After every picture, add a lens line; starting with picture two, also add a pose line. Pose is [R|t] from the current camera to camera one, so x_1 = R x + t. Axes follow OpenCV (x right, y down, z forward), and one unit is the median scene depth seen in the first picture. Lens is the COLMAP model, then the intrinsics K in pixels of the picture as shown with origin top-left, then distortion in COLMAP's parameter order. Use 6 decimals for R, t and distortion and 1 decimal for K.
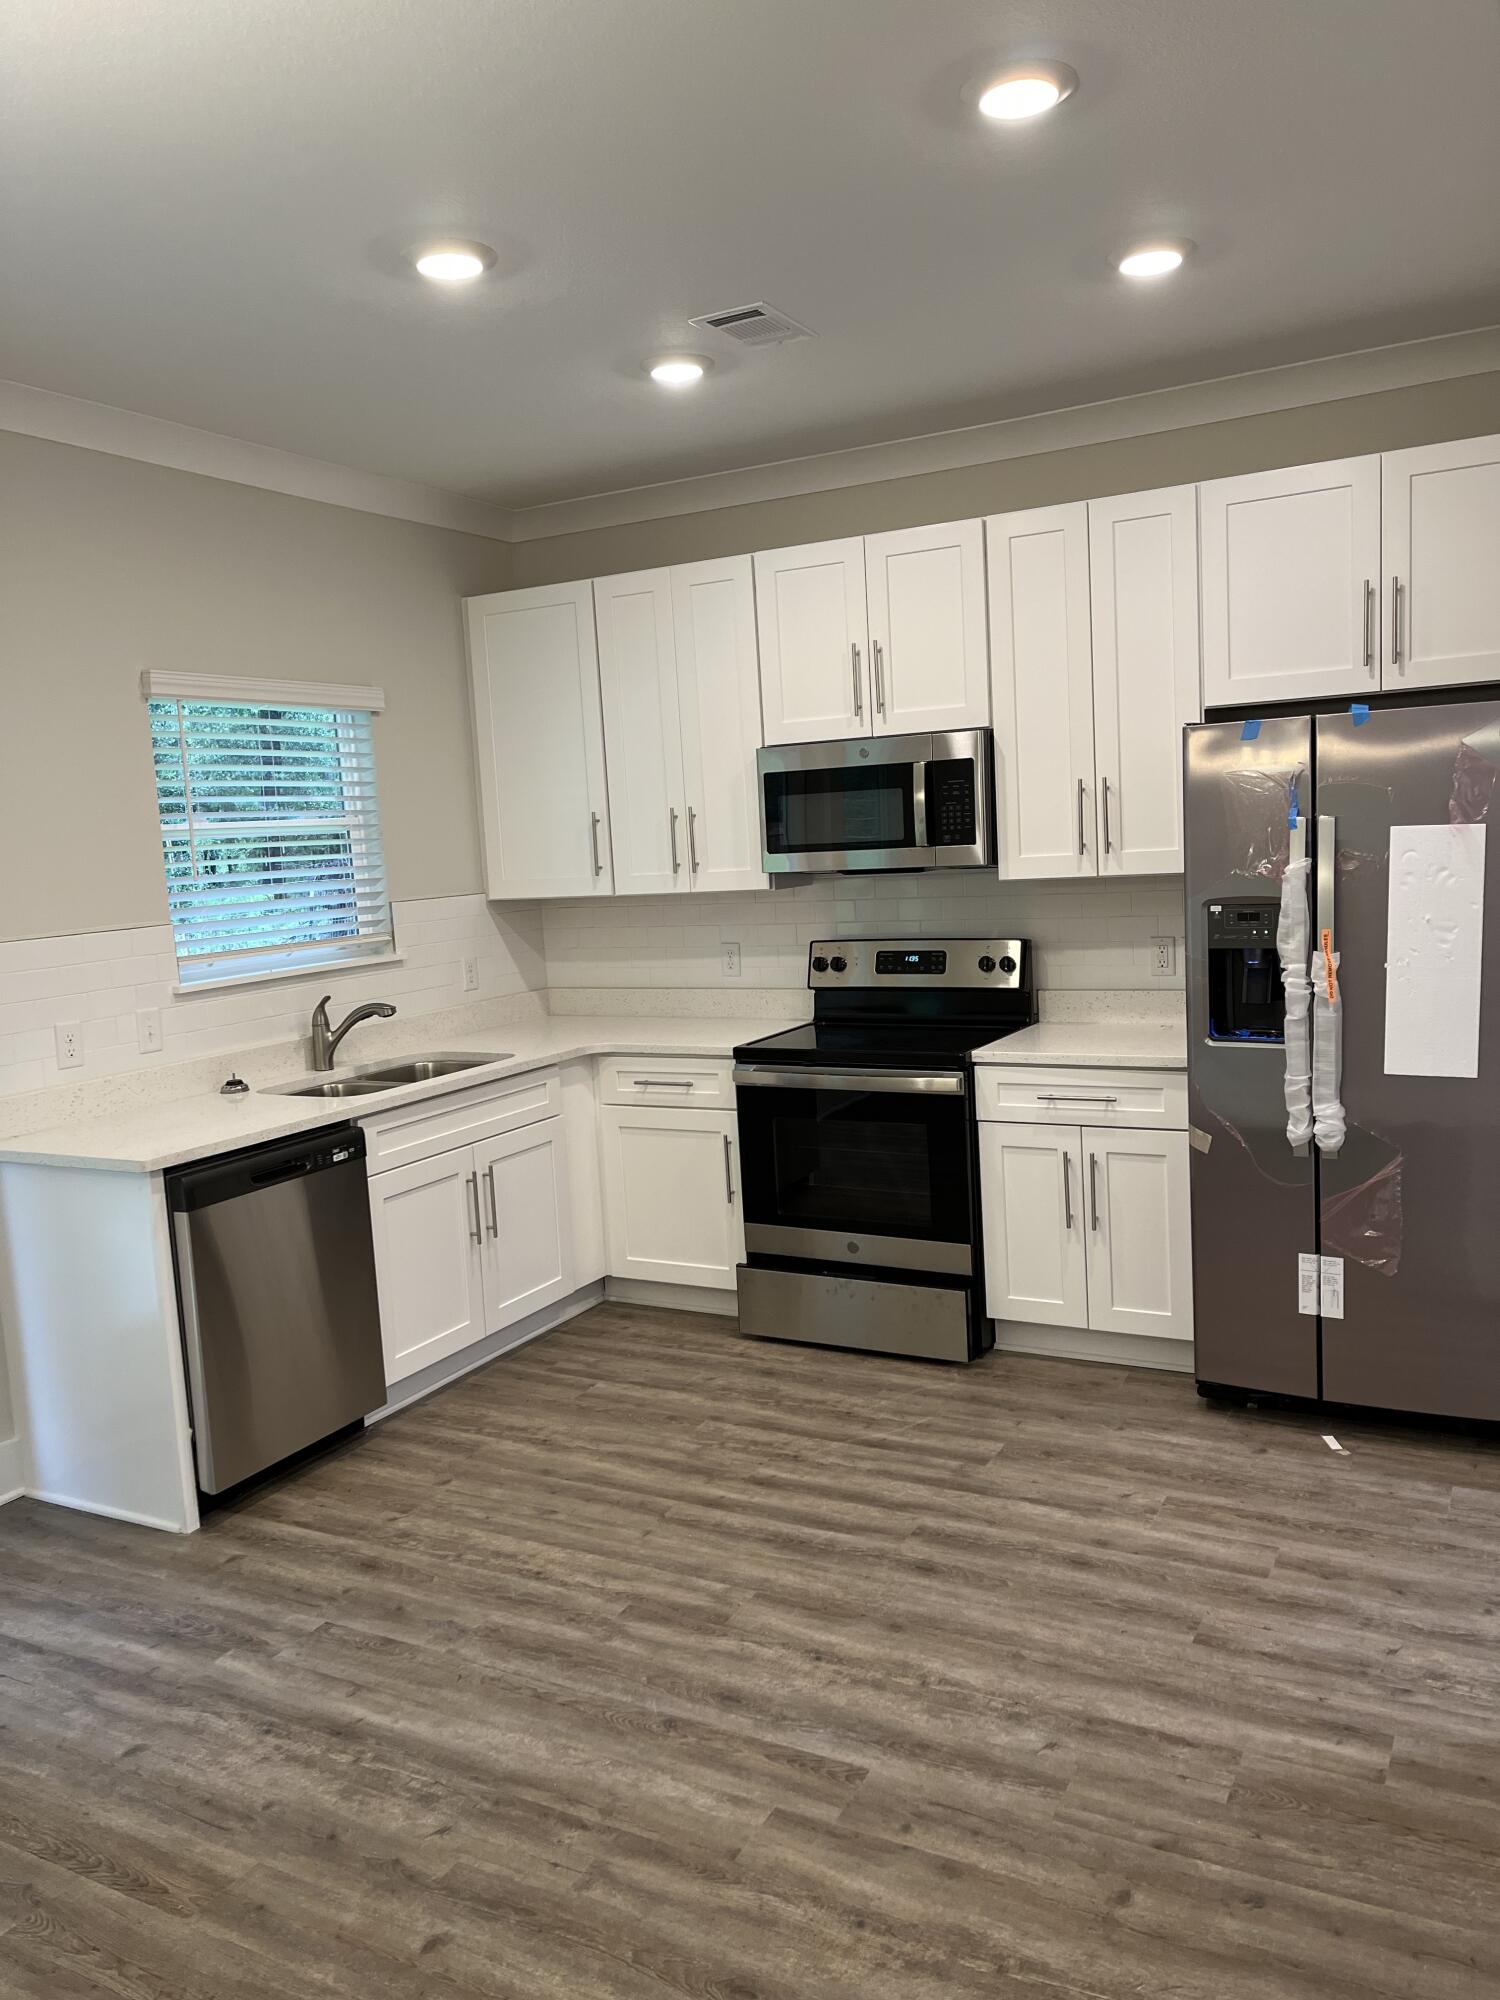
lens RADIAL K [[1516.0, 0, 750.0], [0, 1516.0, 1000.0], [0, 0, 1]] dist [0.061366, -0.063793]
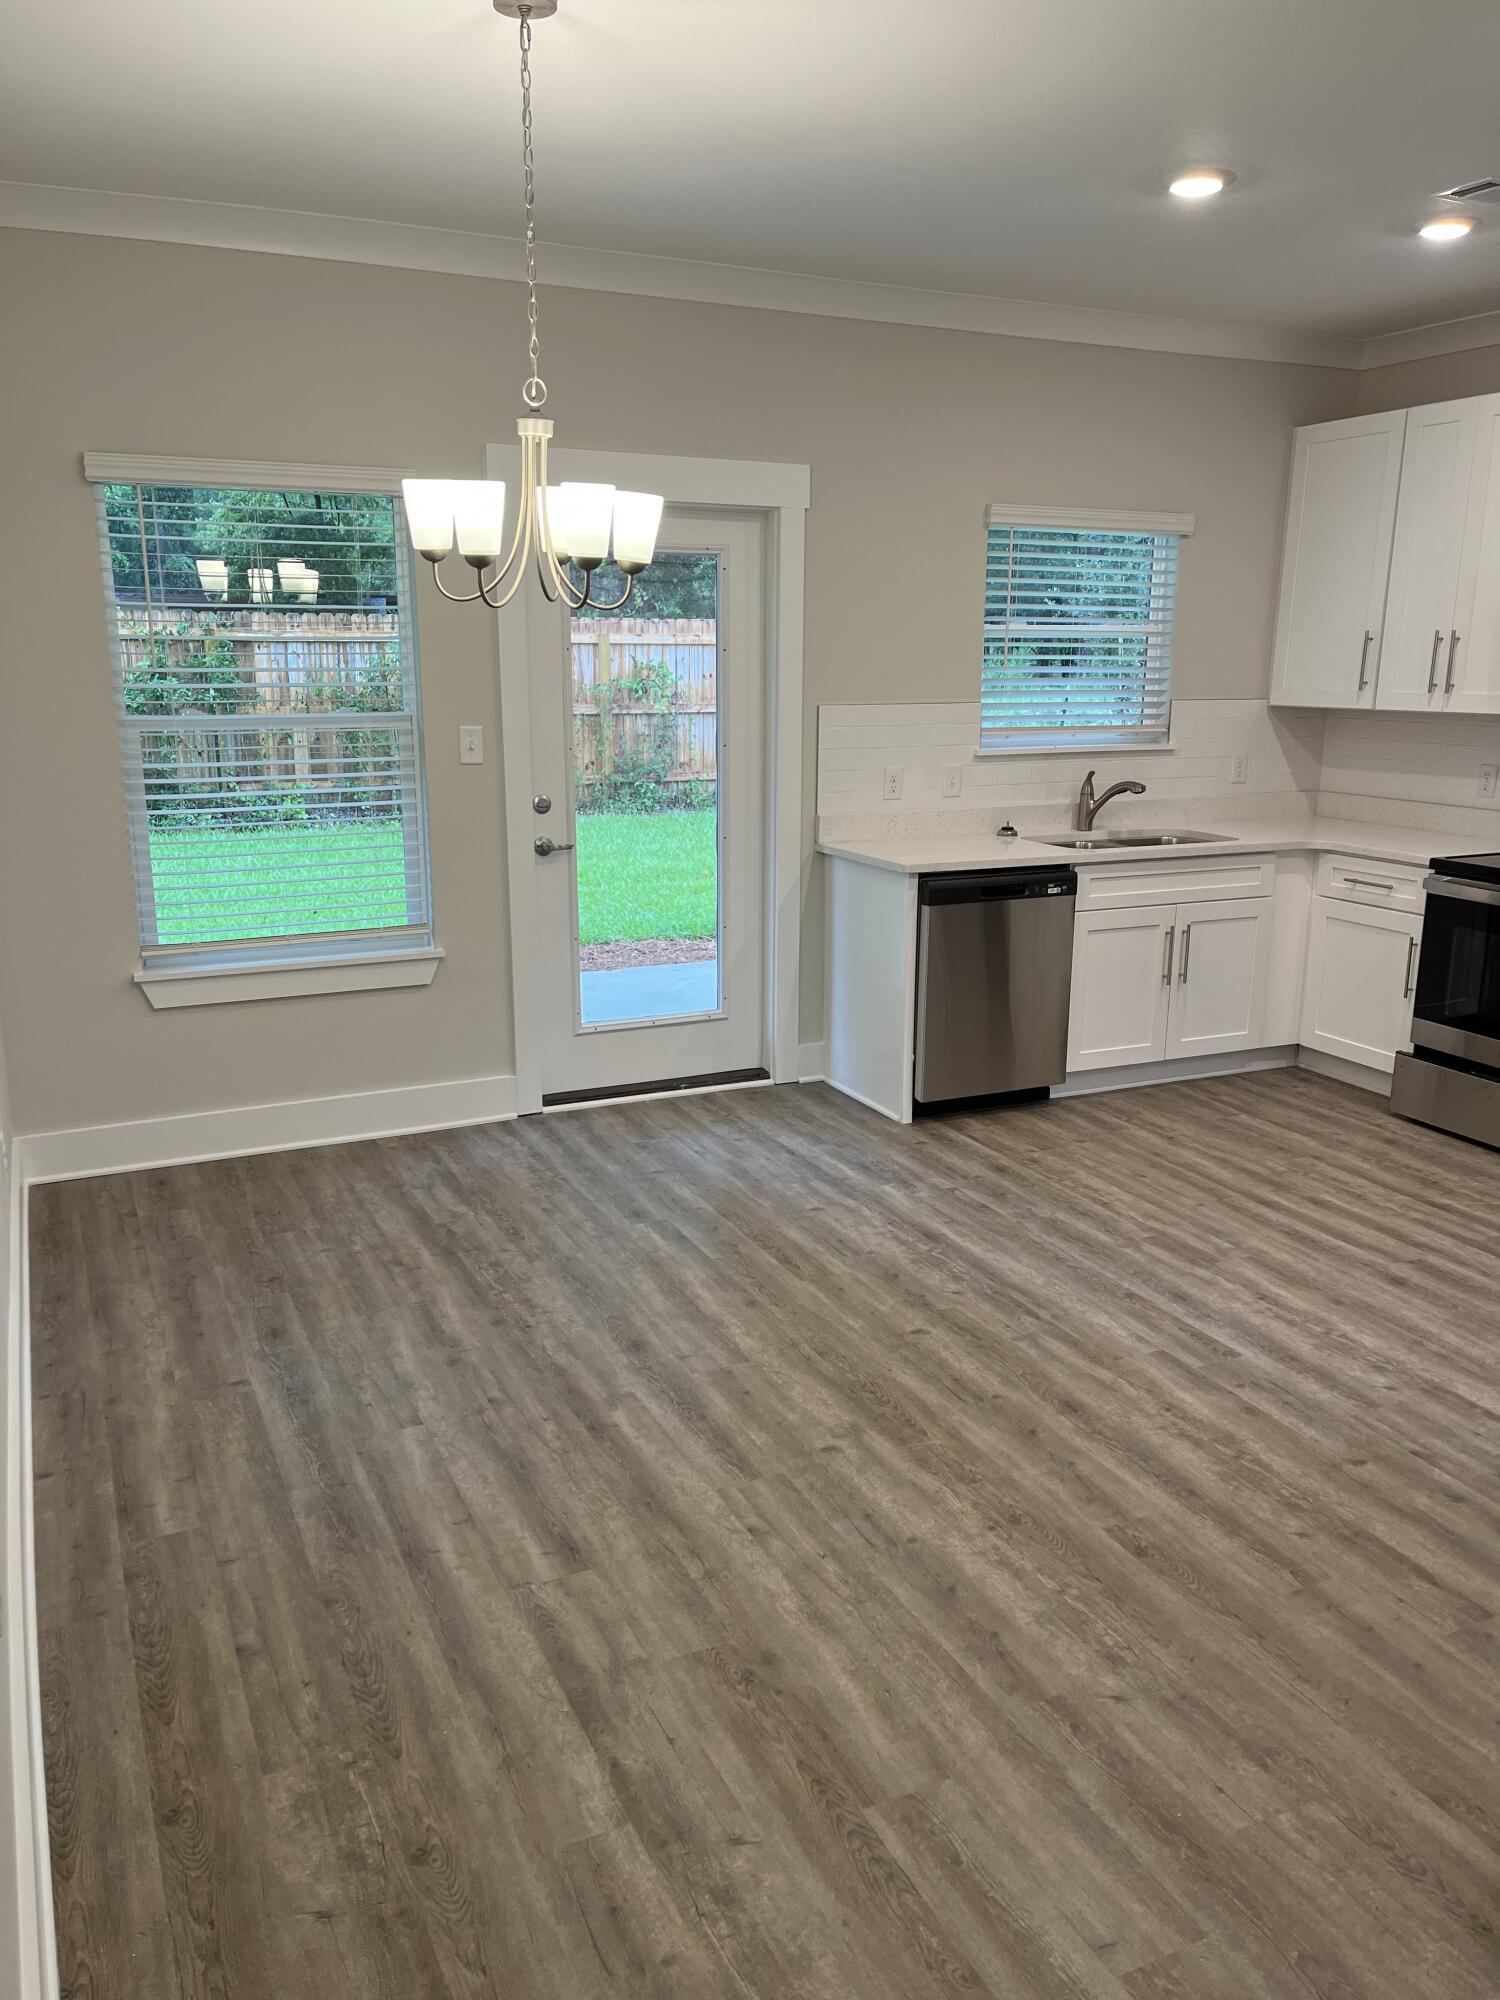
lens RADIAL K [[1497.6, 0, 752.3], [0, 1497.6, 1051.8], [0, 0, 1]] dist [-0.000792, 0.002459]
pose [[0.804558, 0.209821, -0.555573, 0.279807], [-0.115093, 0.972860, 0.200742, 0.008484], [0.582614, -0.097566, 0.806871, -0.220555]]
